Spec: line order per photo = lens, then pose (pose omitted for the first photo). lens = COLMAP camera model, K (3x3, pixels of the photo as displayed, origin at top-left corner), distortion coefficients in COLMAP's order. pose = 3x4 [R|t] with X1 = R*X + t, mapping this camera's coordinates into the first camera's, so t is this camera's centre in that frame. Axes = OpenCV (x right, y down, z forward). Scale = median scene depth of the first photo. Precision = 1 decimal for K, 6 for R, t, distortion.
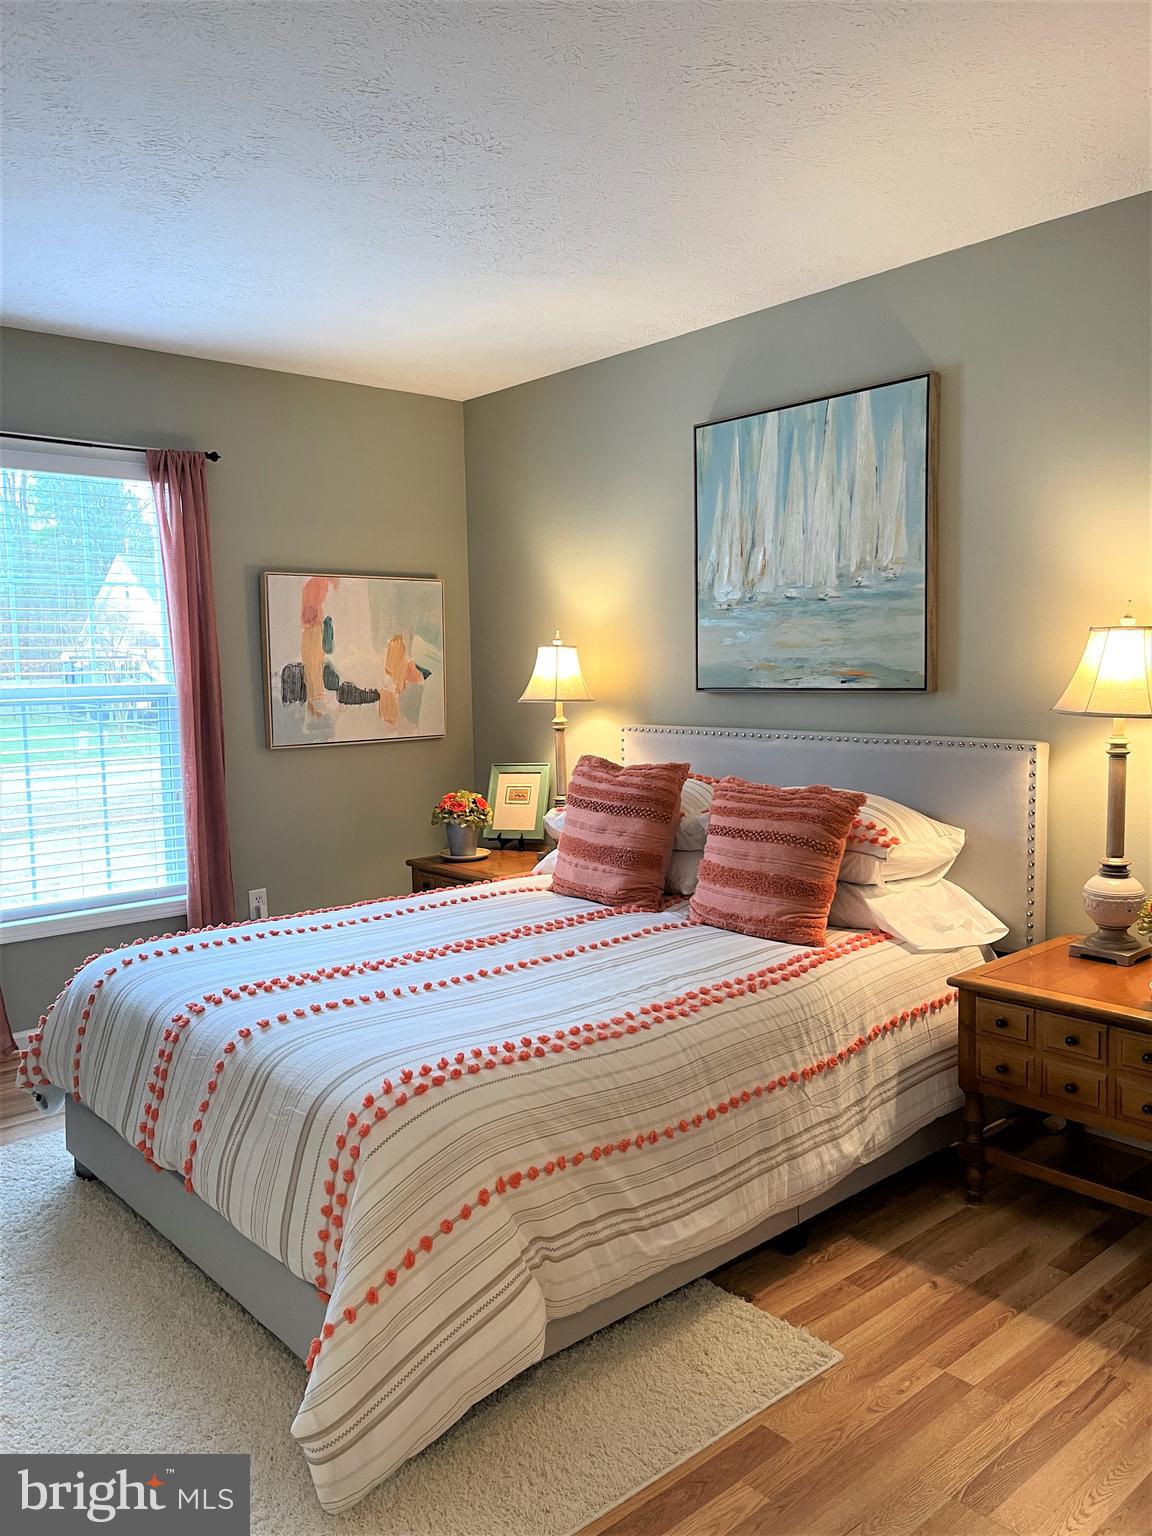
lens RADIAL K [[1171.2, 0, 576.0], [0, 1171.2, 768.0], [0, 0, 1]] dist [0.064887, -0.096350]
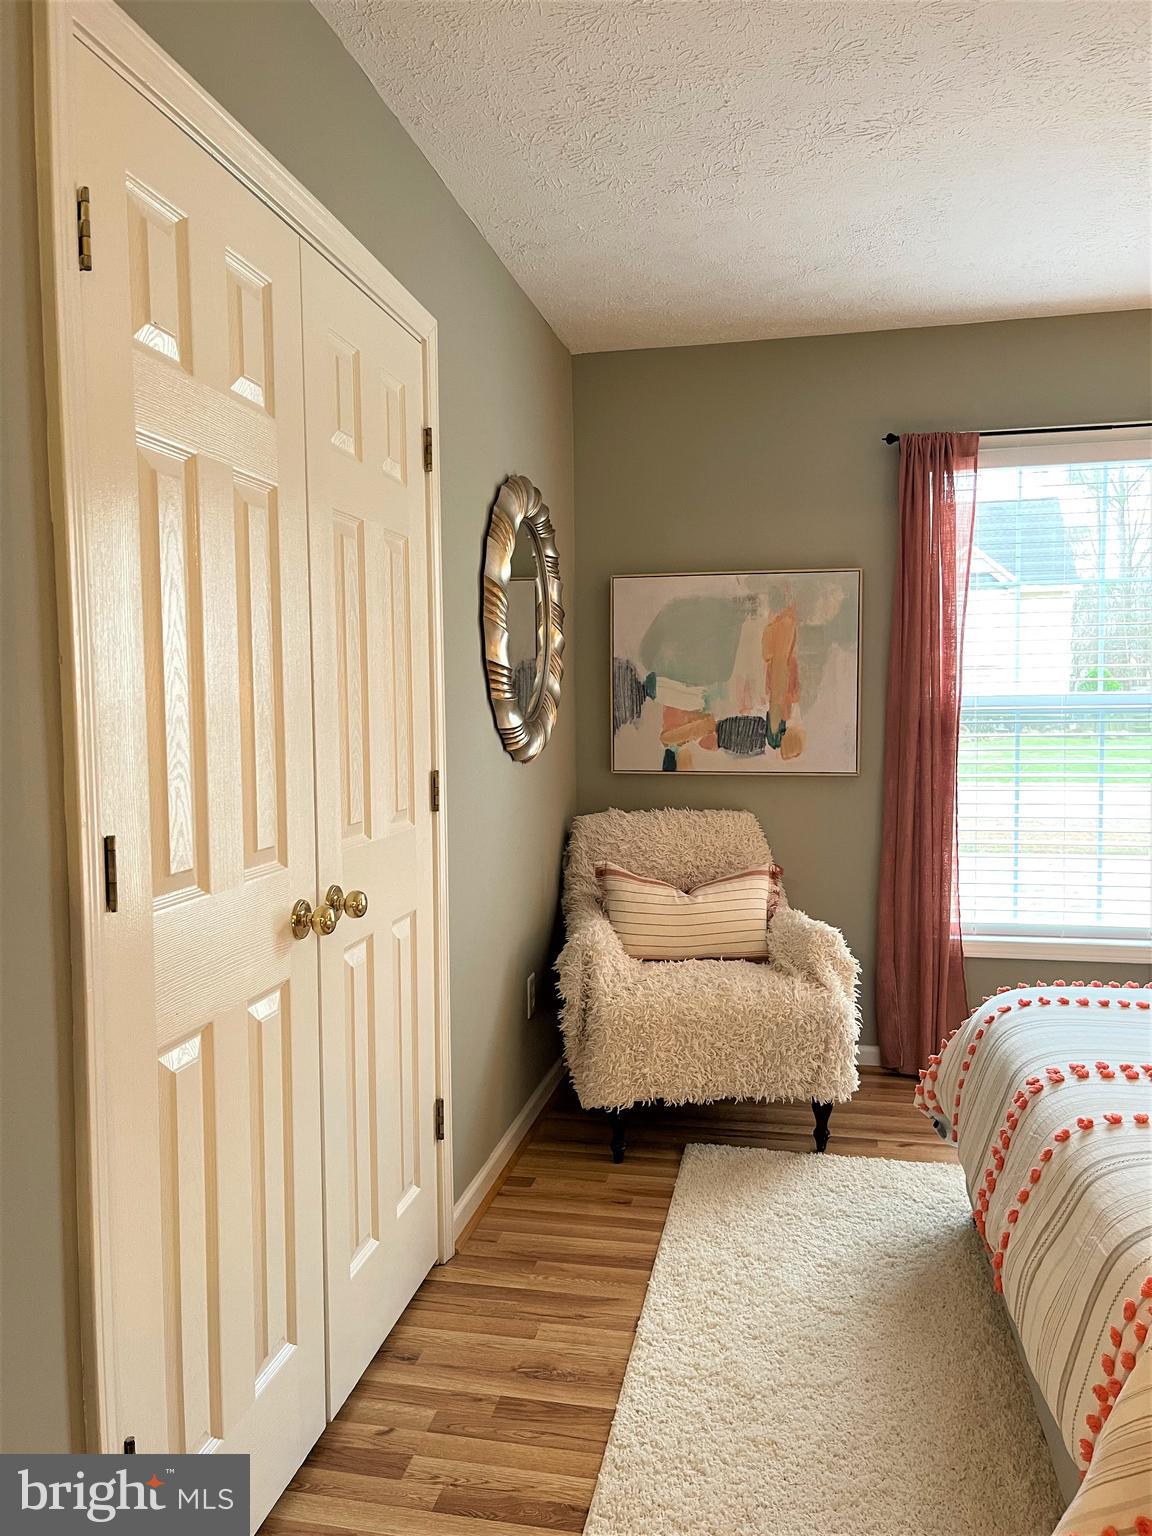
lens RADIAL K [[1171.2, 0, 576.0], [0, 1171.2, 768.0], [0, 0, 1]] dist [0.064887, -0.096350]
pose [[0.598746, 0.062687, -0.798482, 0.129649], [-0.072426, 0.997086, 0.023970, -0.008792], [0.797658, 0.043479, 0.601541, 0.221221]]
